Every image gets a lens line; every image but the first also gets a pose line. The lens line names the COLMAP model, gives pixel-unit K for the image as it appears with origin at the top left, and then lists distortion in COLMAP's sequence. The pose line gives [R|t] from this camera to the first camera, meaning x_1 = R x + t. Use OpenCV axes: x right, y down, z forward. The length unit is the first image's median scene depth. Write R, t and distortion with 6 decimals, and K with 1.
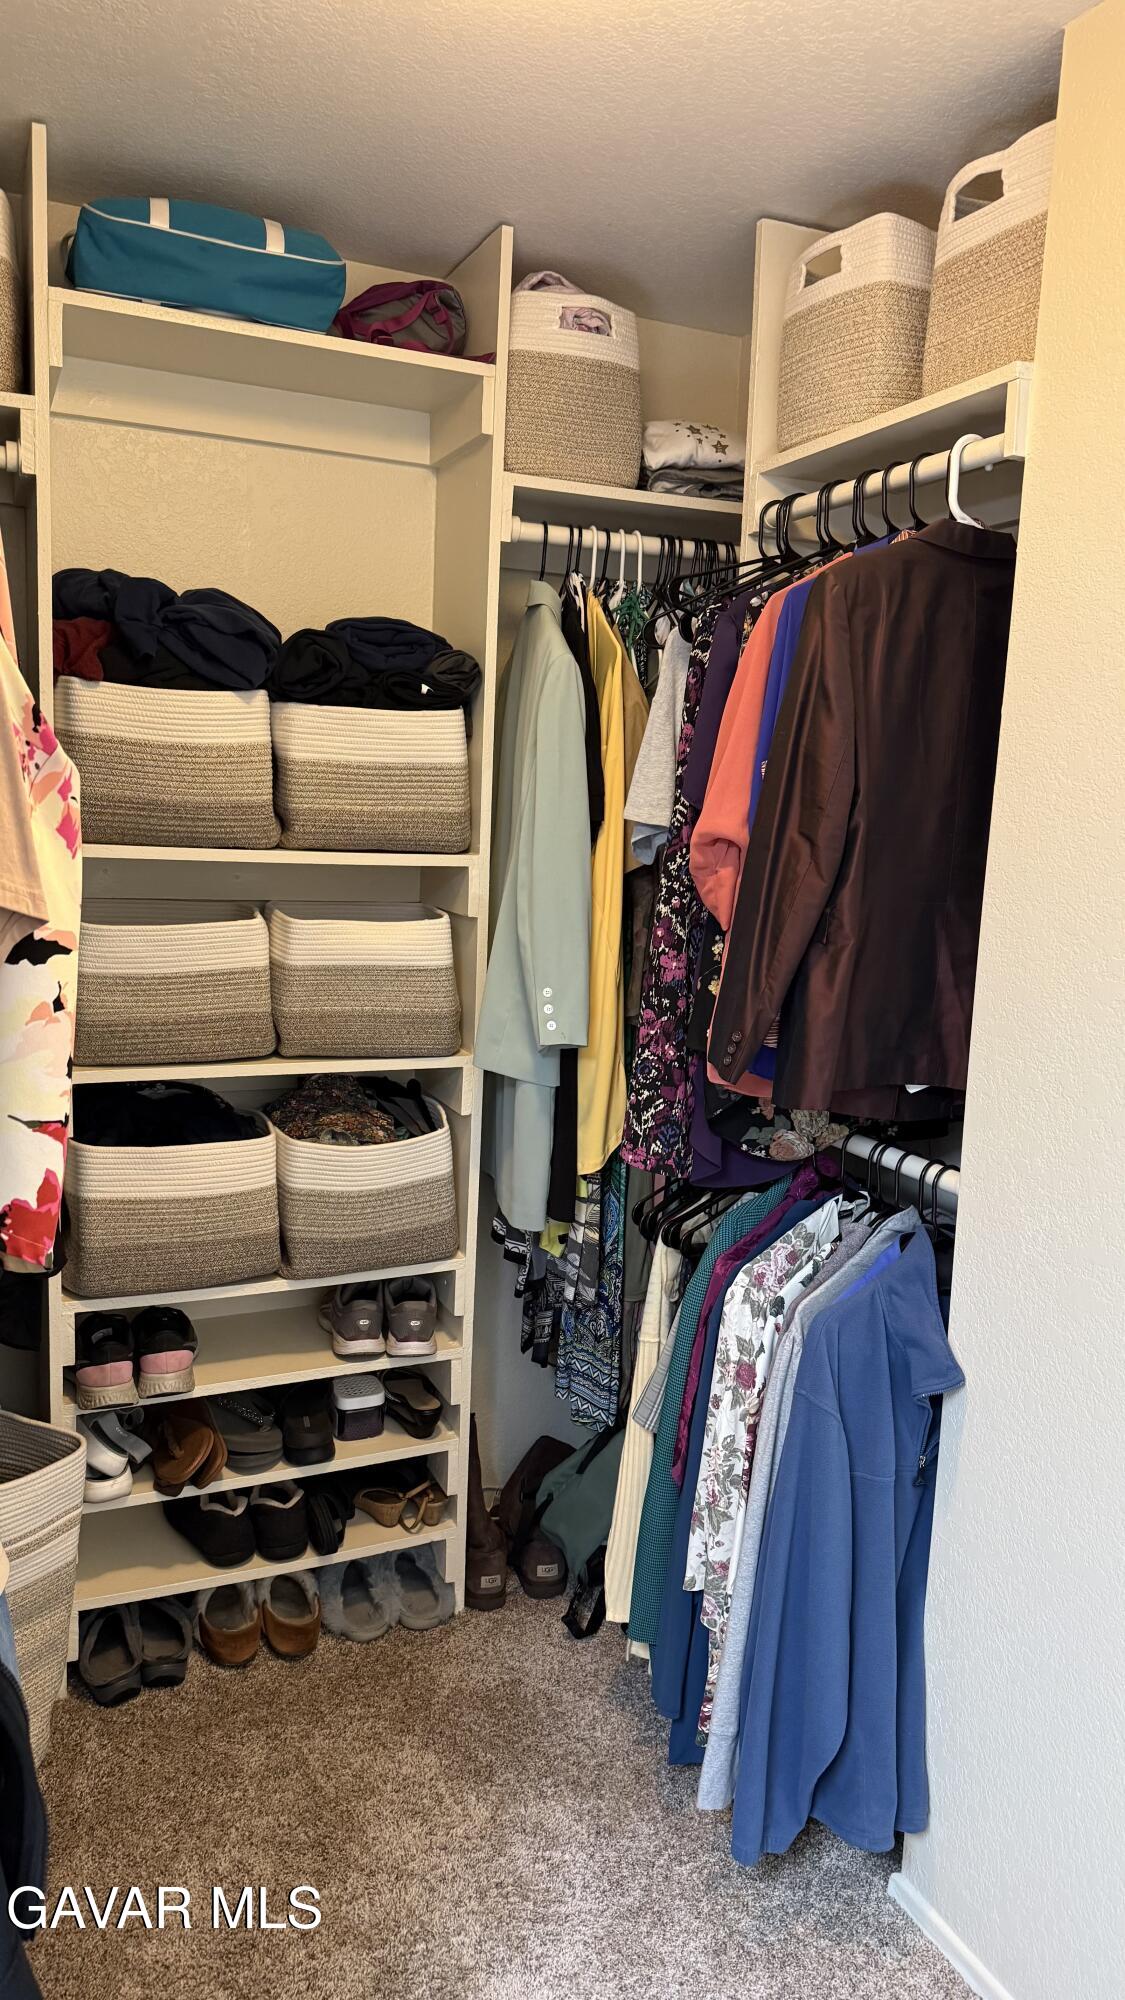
lens RADIAL K [[1323.3, 0, 562.5], [0, 1323.3, 1000.0], [0, 0, 1]] dist [0.111300, -0.156234]
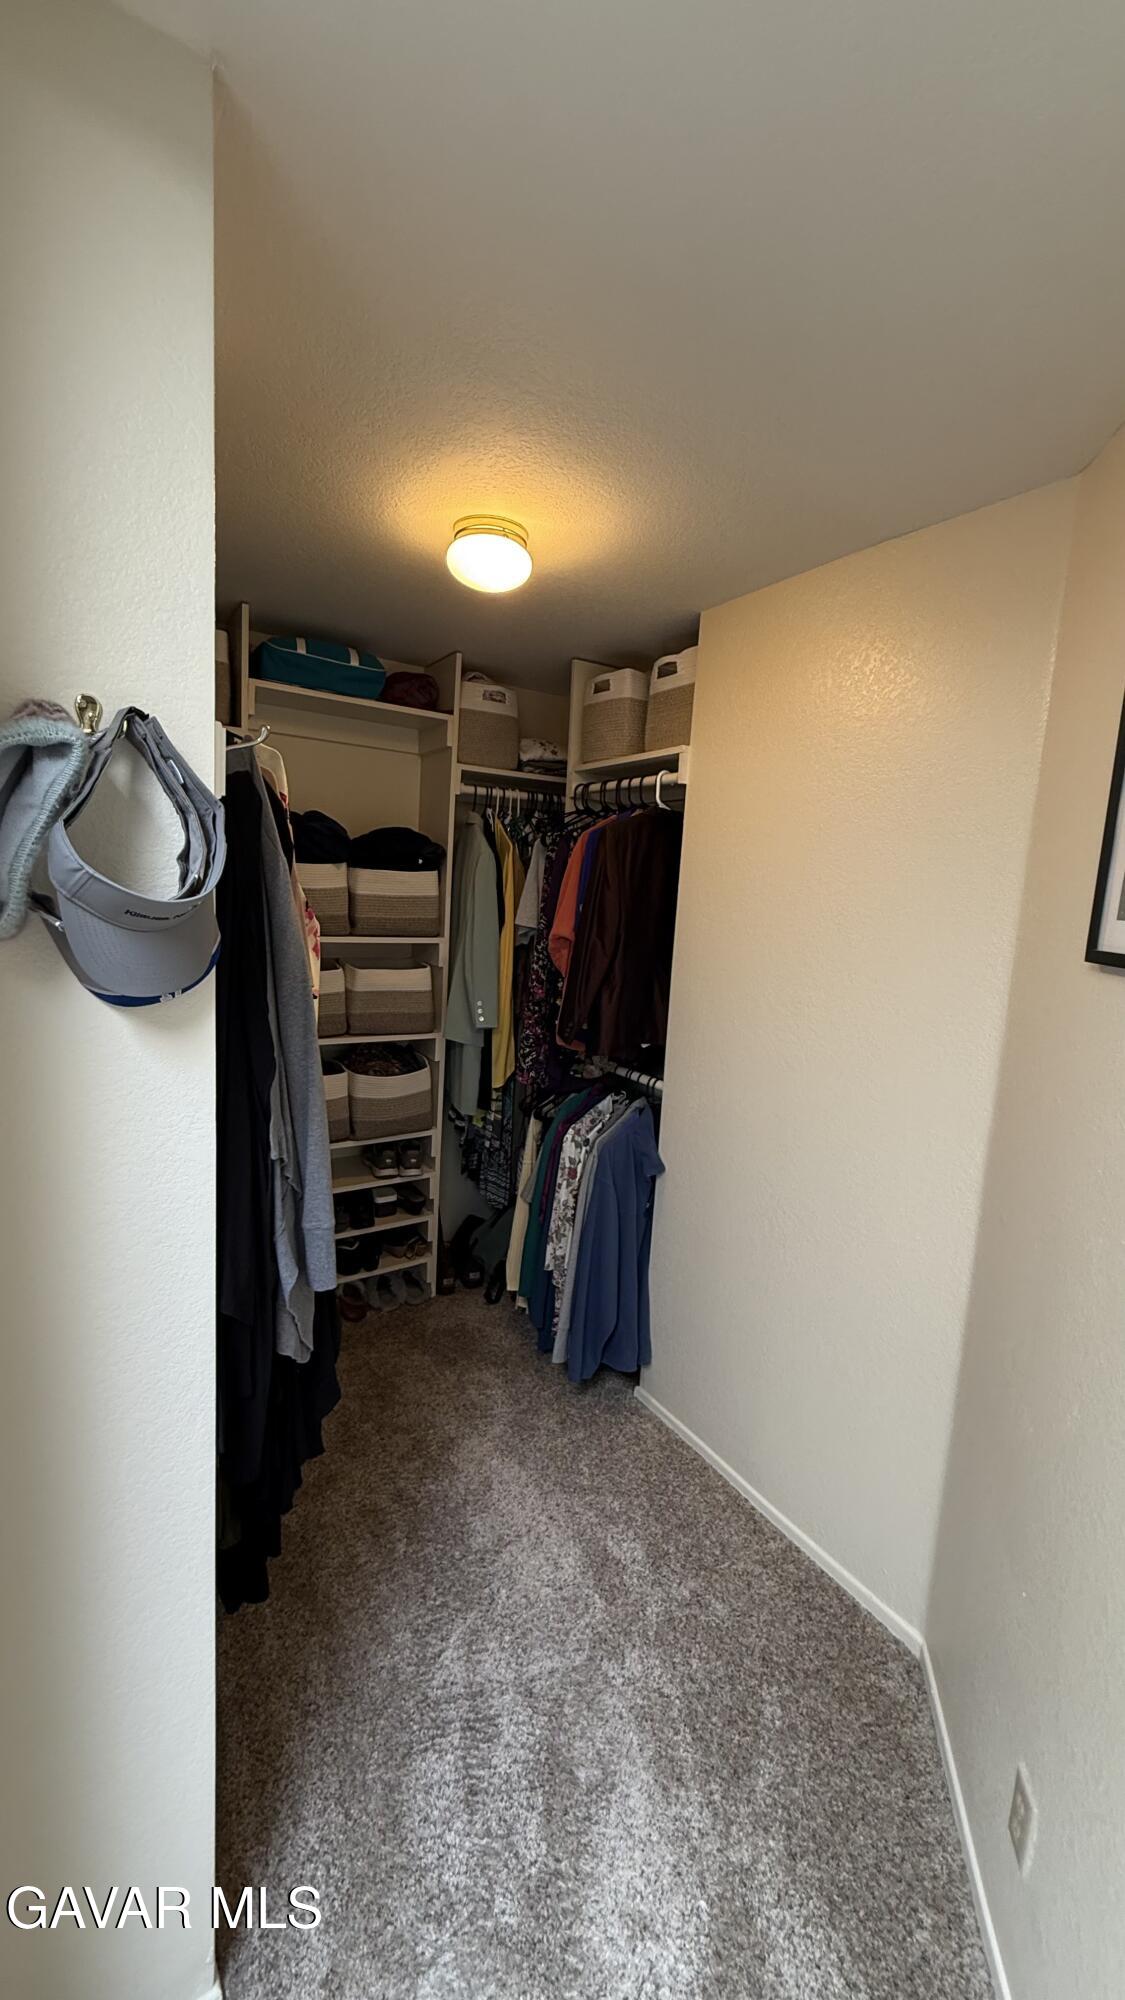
lens RADIAL K [[688.5, 0, 562.5], [0, 688.5, 1000.0], [0, 0, 1]] dist [0.000231, 0.000004]
pose [[0.989818, -0.006195, 0.142201, -0.040588], [0.006220, 0.999981, 0.000264, -0.012141], [-0.142200, 0.000623, 0.989838, -0.141309]]
